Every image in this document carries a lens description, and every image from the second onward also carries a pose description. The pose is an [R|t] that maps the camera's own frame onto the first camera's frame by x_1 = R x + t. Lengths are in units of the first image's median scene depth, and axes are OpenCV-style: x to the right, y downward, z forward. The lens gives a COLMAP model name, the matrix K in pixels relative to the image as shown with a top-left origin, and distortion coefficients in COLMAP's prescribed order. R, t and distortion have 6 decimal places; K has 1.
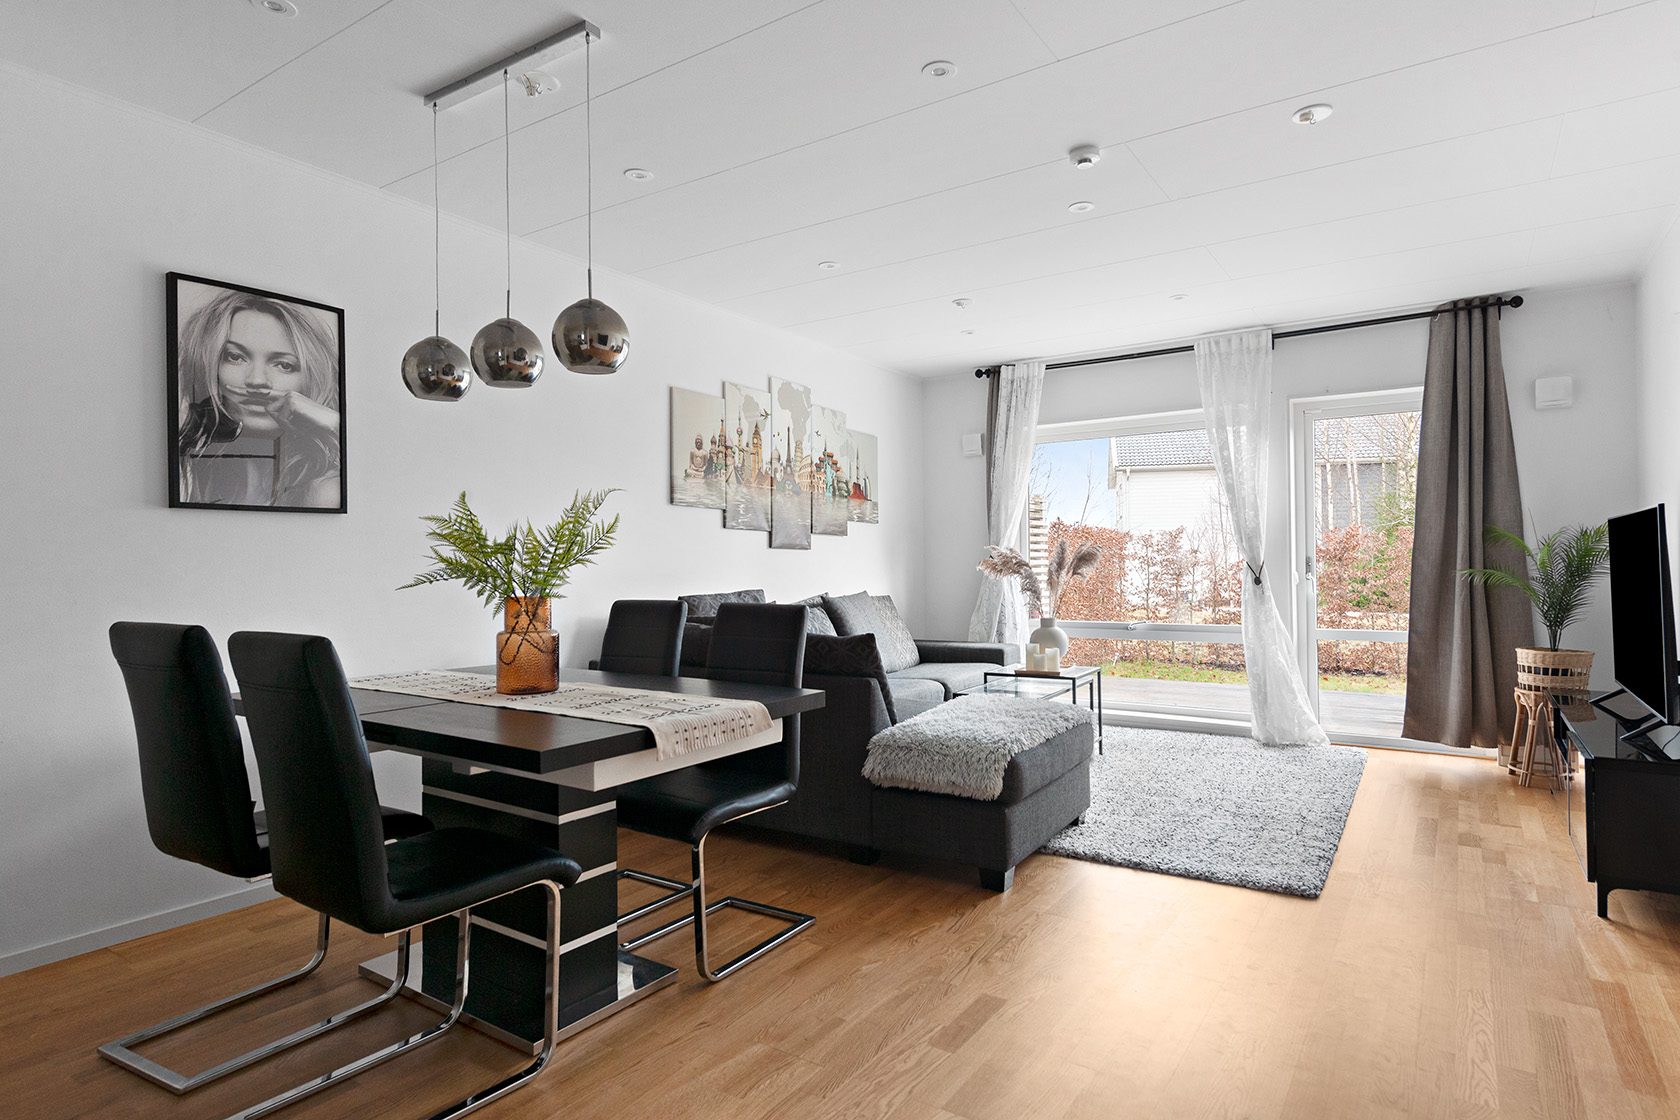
lens RADIAL K [[921.7, 0, 840.1], [0, 921.7, 548.0], [0, 0, 1]] dist [0.017776, -0.002260]
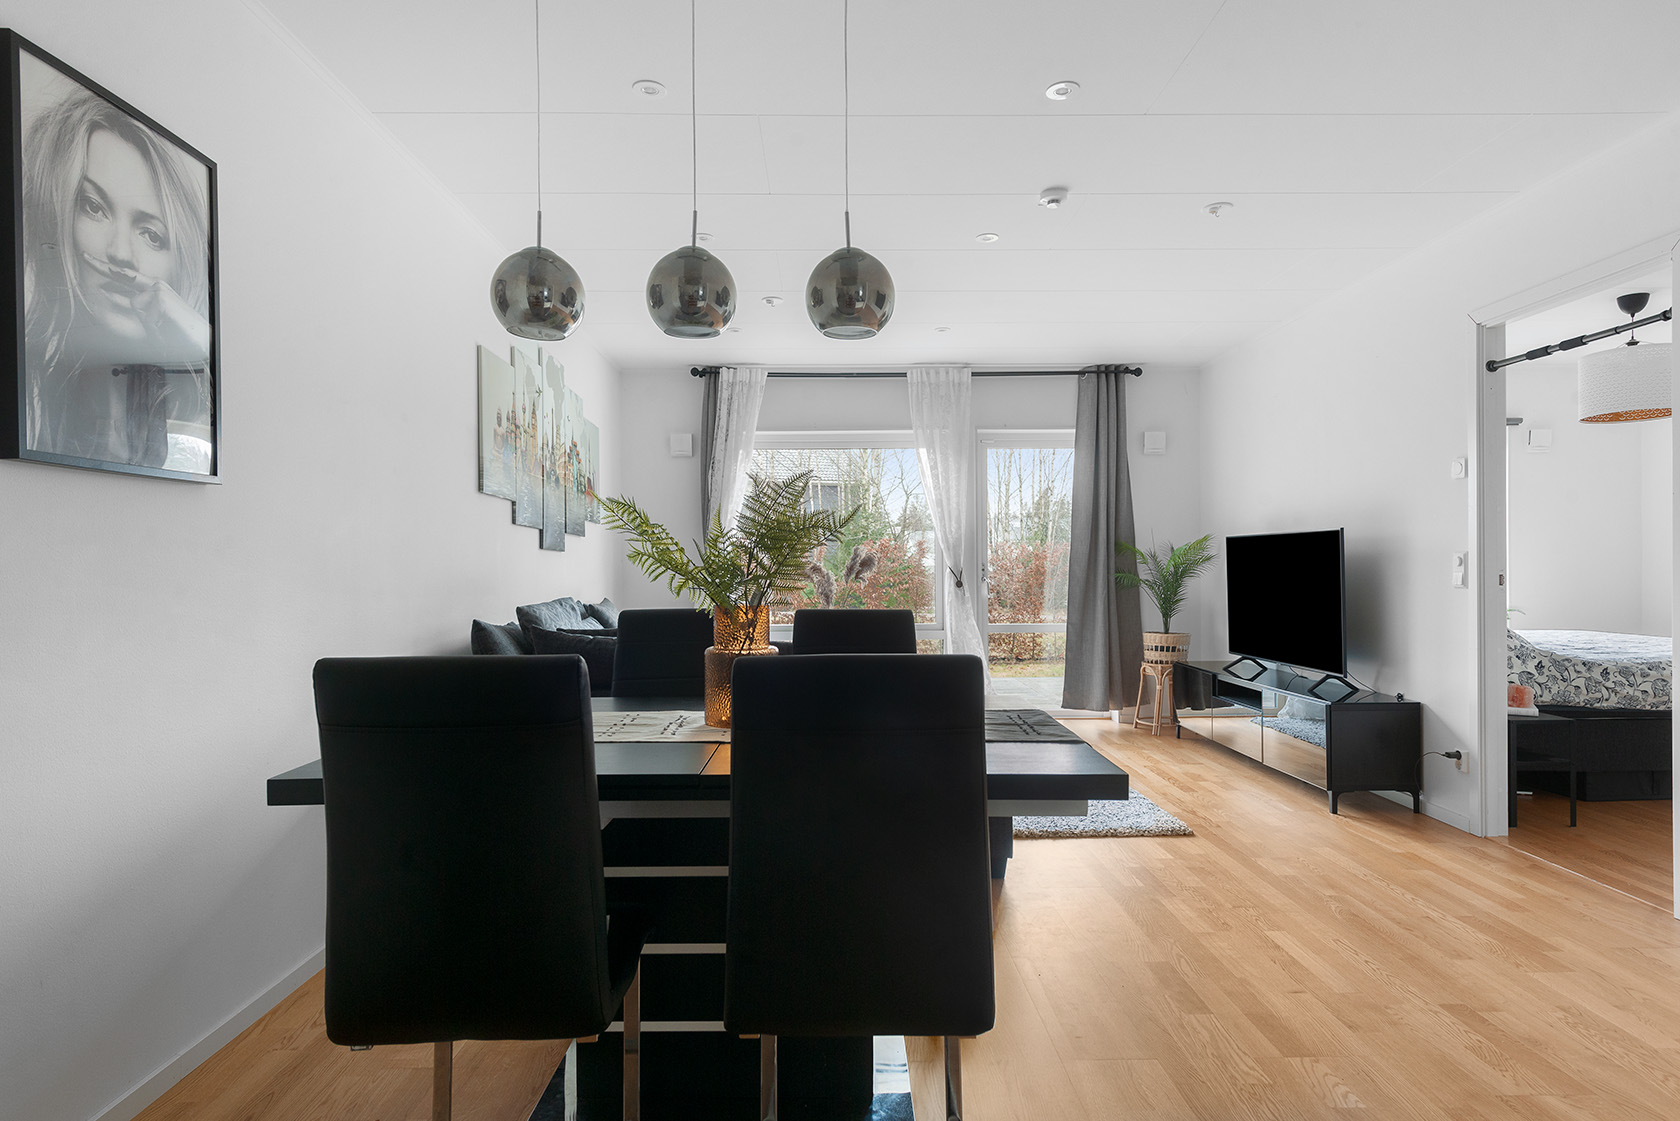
lens RADIAL K [[925.4, 0, 840.0], [0, 925.4, 560.5], [0, 0, 1]] dist [0.016036, -0.000872]
pose [[0.821366, 0.008753, 0.570335, -0.359607], [-0.012146, 0.999924, 0.002147, 0.006055], [-0.570272, -0.008691, 0.821410, 0.147362]]
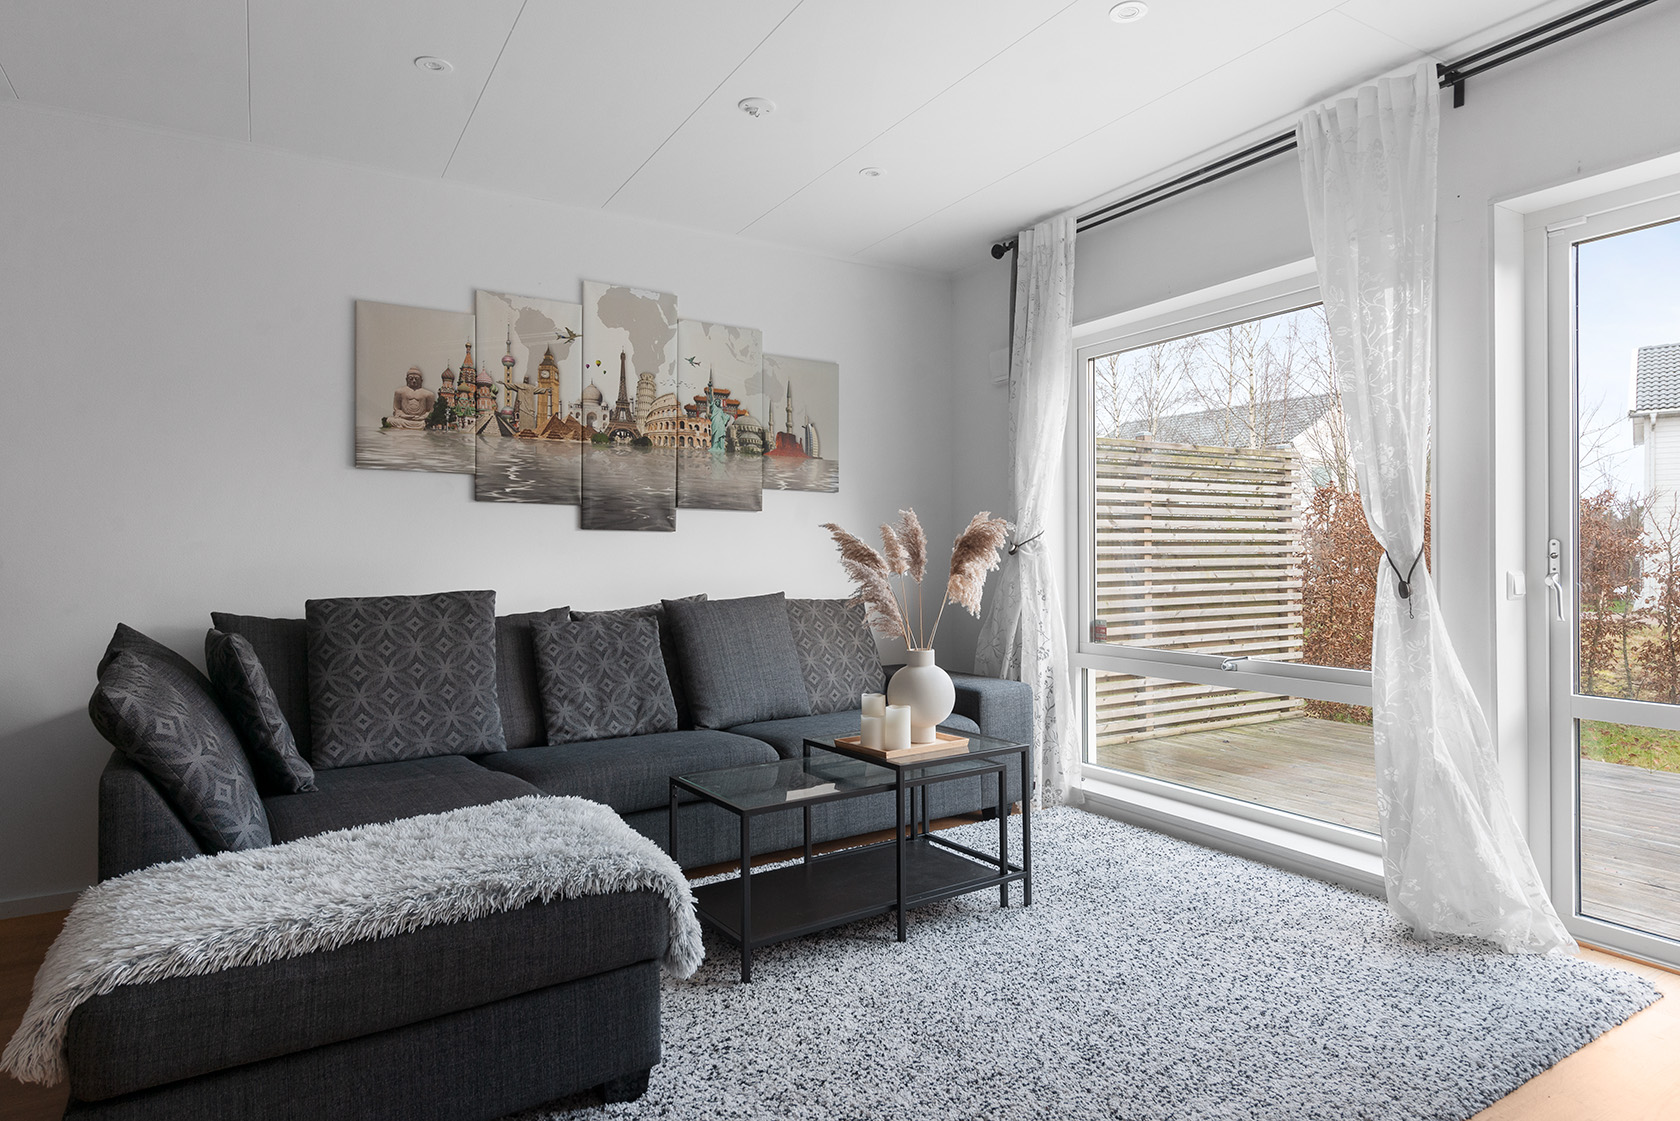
lens RADIAL K [[974.3, 0, 837.3], [0, 974.3, 550.4], [0, 0, 1]] dist [0.014143, -0.000398]
pose [[0.904735, 0.001712, -0.425972, 0.436495], [0.005685, 0.999854, 0.016094, 0.005444], [0.425938, -0.016983, 0.904593, 0.447818]]
